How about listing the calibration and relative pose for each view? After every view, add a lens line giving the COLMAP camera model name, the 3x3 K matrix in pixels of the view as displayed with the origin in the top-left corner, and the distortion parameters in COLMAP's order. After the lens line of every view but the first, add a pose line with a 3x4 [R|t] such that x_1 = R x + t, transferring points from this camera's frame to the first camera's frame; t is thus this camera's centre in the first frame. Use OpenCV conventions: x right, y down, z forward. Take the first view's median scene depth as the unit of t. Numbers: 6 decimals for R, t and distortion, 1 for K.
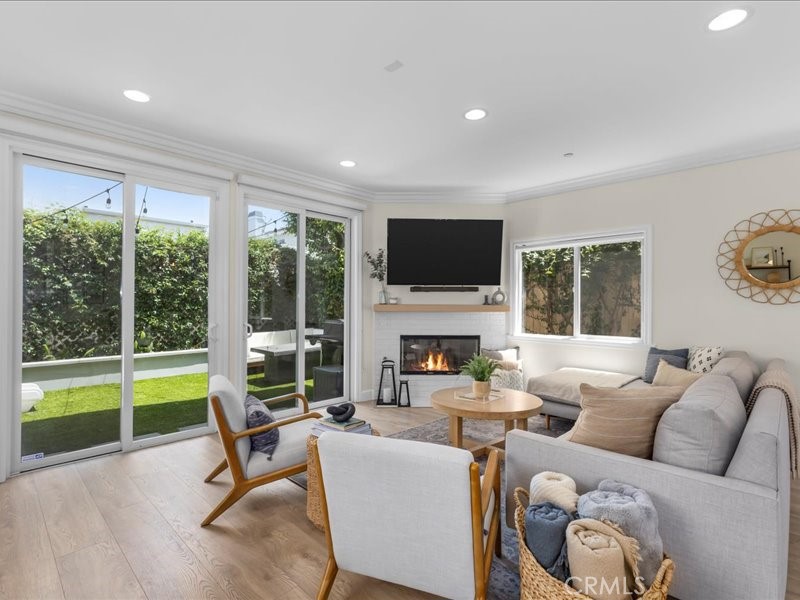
lens RADIAL K [[406.8, 0, 397.3], [0, 406.8, 304.1], [0, 0, 1]] dist [0.009872, -0.002038]
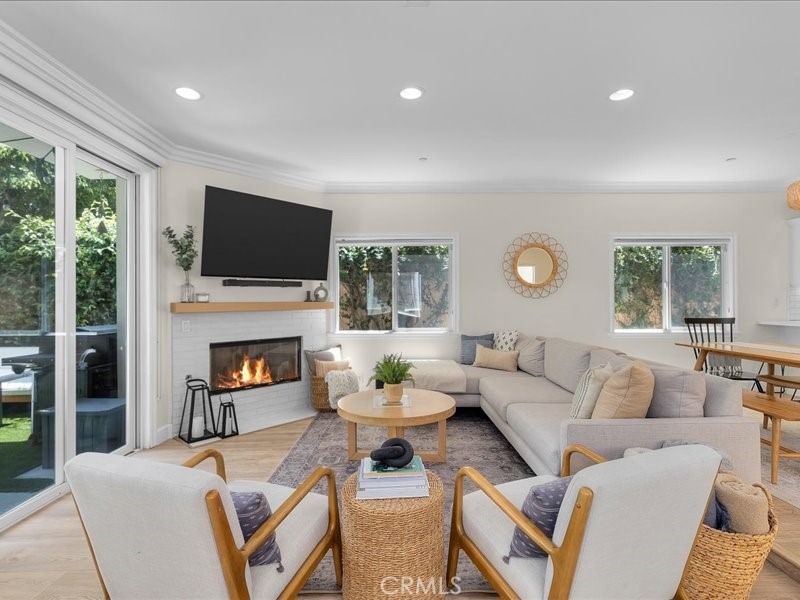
lens RADIAL K [[406.8, 0, 400.8], [0, 406.8, 298.6], [0, 0, 1]] dist [0.009872, -0.002038]
pose [[0.701238, -0.006271, 0.712900, -0.288082], [0.011647, 0.999929, -0.002661, -0.000219], [-0.712833, 0.010169, 0.701261, 0.224363]]
